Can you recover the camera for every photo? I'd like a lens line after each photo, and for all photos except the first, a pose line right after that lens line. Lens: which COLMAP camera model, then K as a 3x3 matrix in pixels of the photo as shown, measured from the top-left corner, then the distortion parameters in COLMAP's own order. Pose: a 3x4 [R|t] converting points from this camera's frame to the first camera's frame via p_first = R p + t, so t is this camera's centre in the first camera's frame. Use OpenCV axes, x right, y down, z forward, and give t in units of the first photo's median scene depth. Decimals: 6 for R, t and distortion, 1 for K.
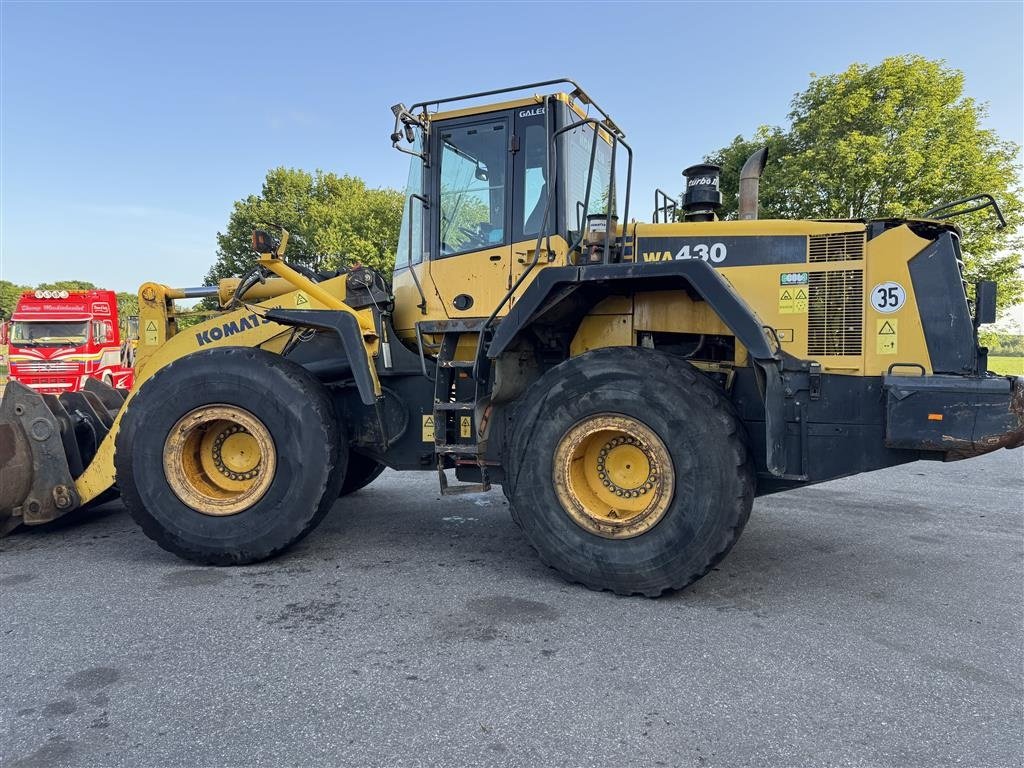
lens RADIAL K [[720.8, 0, 501.3], [0, 720.8, 382.1], [0, 0, 1]] dist [0.131450, -0.221095]
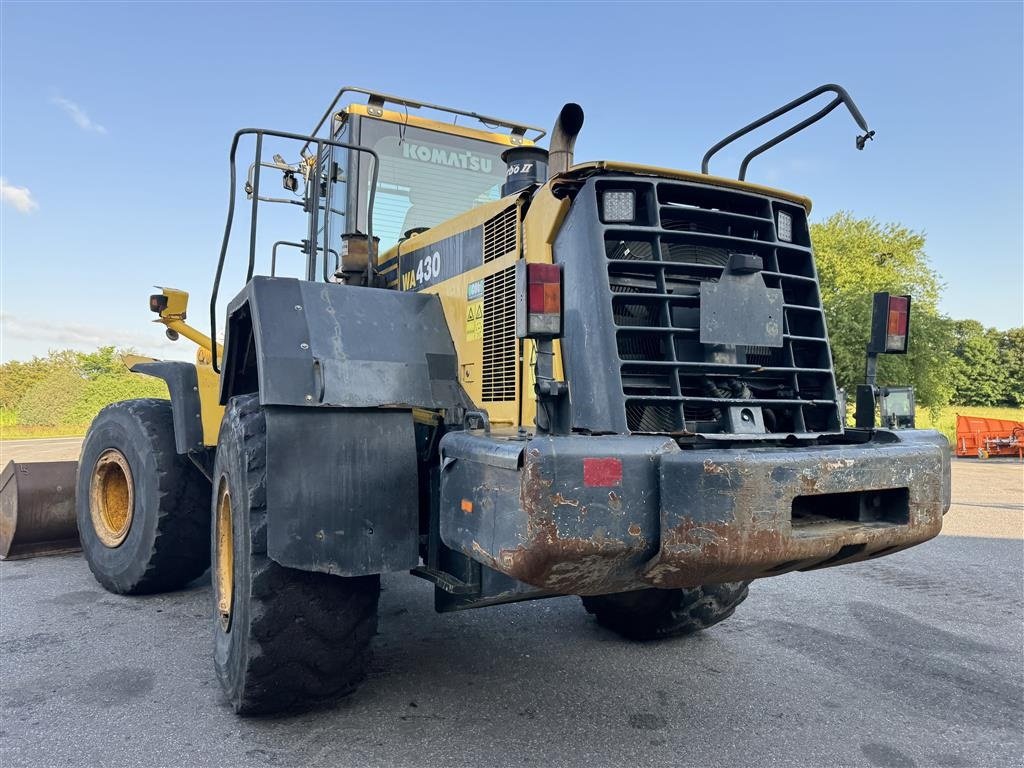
lens RADIAL K [[711.5, 0, 502.4], [0, 711.5, 392.0], [0, 0, 1]] dist [0.088592, -0.129730]
pose [[0.791885, -0.016120, -0.610458, 0.828466], [-0.022665, 0.998187, -0.055760, -0.009702], [0.610250, 0.057992, 0.790083, 0.500339]]
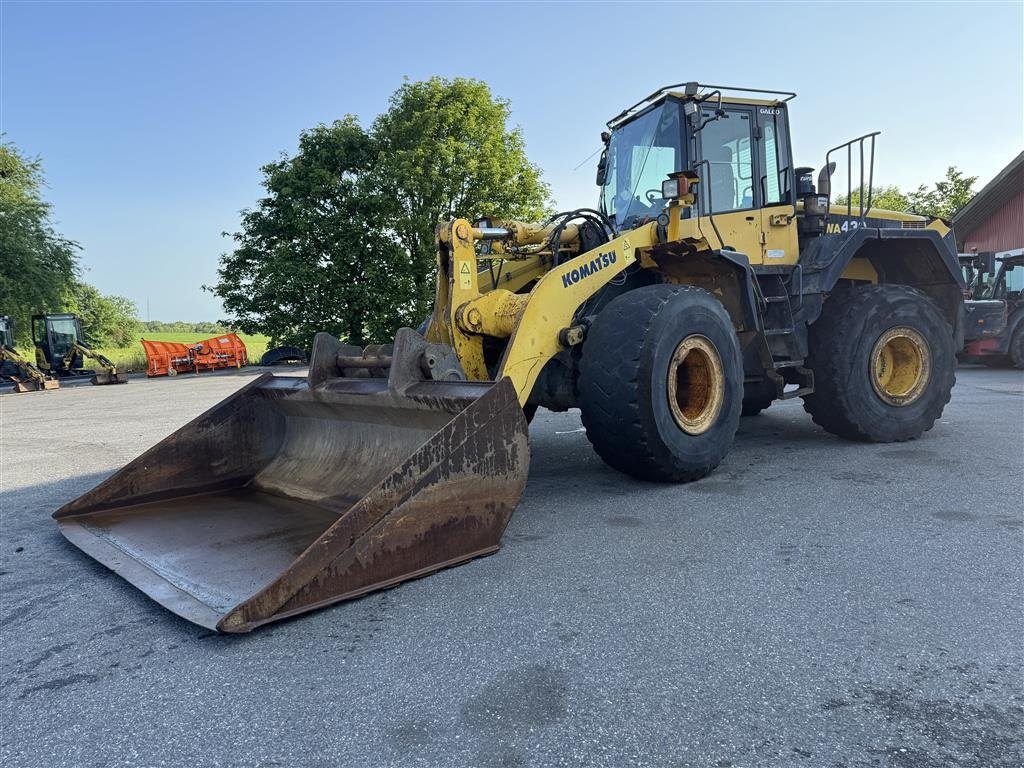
lens RADIAL K [[725.2, 0, 506.8], [0, 725.2, 386.5], [0, 0, 1]] dist [0.120080, -0.189375]
pose [[0.707860, -0.080131, 0.701792, -1.445413], [0.064044, 0.996733, 0.049210, 0.037841], [-0.703443, 0.010112, 0.710680, 0.435760]]
